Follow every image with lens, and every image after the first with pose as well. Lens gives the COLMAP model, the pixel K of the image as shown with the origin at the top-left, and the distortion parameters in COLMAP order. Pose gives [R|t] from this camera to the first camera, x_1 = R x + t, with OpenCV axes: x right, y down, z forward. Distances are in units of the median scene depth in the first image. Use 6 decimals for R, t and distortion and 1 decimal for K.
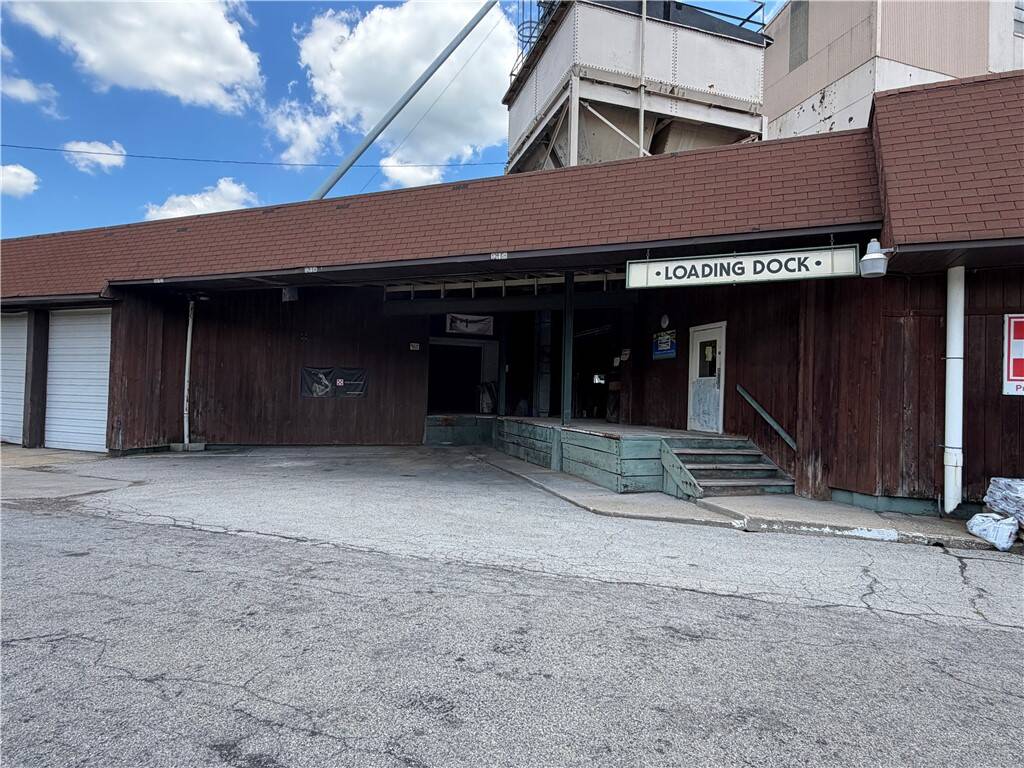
lens RADIAL K [[559.1, 0, 508.4], [0, 559.1, 386.0], [0, 0, 1]] dist [-0.000953, 0.001462]
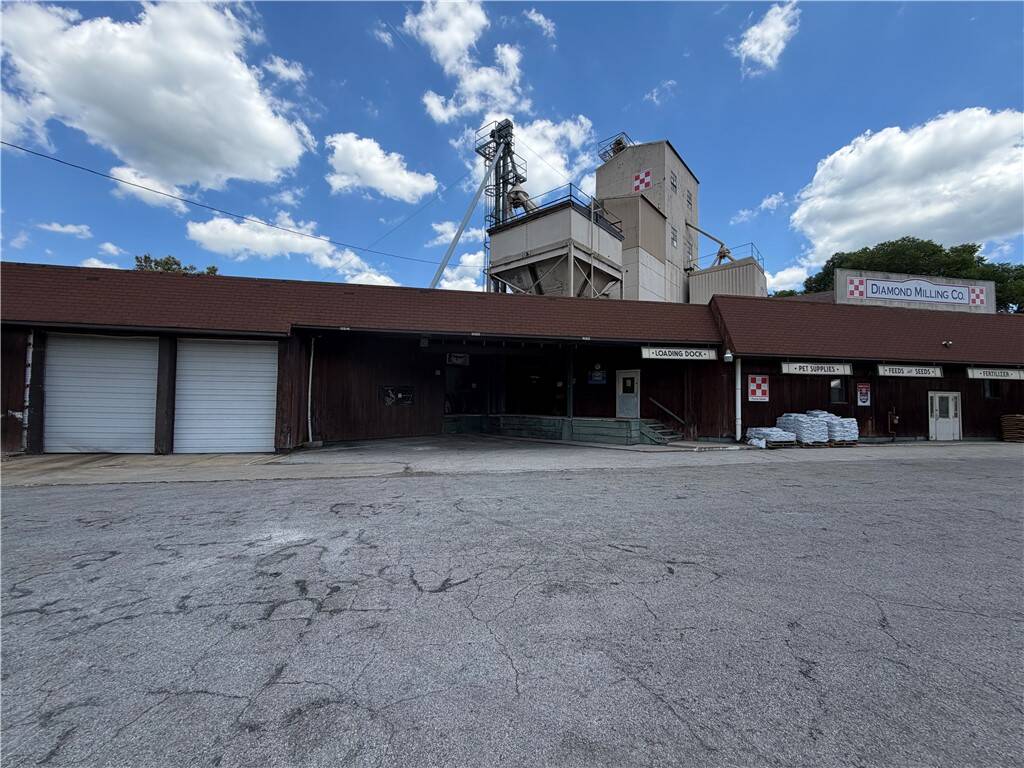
lens RADIAL K [[407.6, 0, 509.1], [0, 407.6, 386.3], [0, 0, 1]] dist [0.000289, -0.000137]
pose [[0.850439, 0.003164, 0.526063, -0.845905], [0.002029, 0.999955, -0.009295, -0.028165], [-0.526069, 0.008972, 0.850395, -0.130005]]
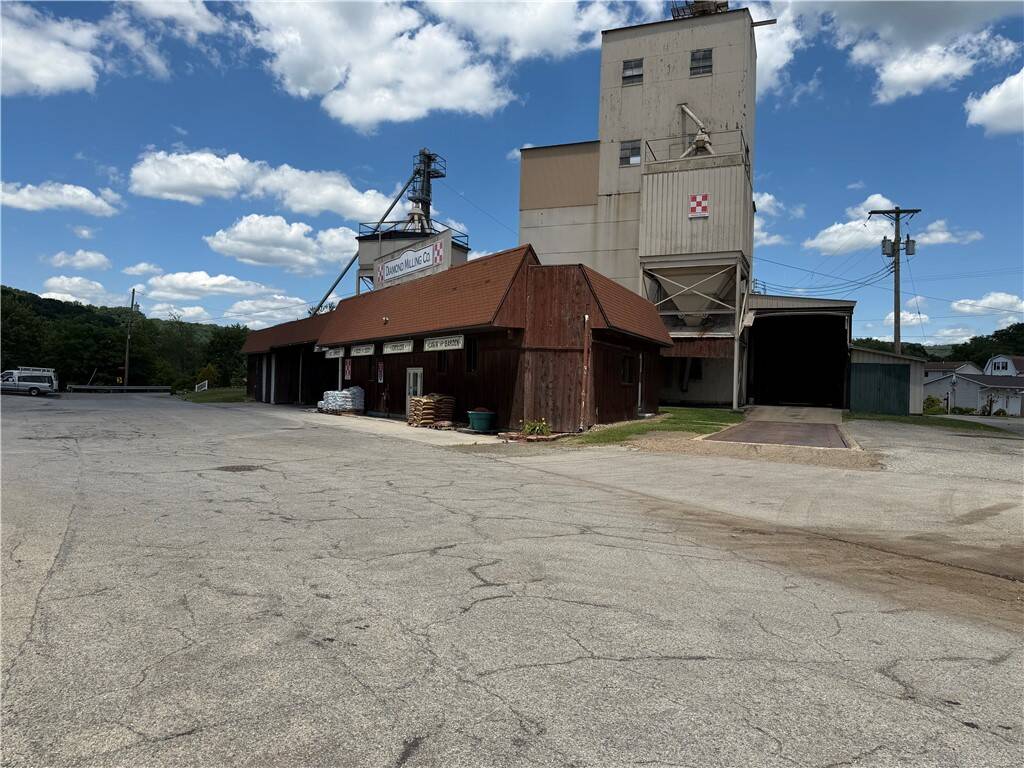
lens RADIAL K [[734.5, 0, 509.6], [0, 734.5, 388.2], [0, 0, 1]] dist [0.073372, -0.076063]
pose [[0.773941, -0.005596, -0.633233, 3.067122], [0.008346, 0.999964, 0.001364, 0.048161], [0.633203, -0.006341, 0.773960, -1.404283]]
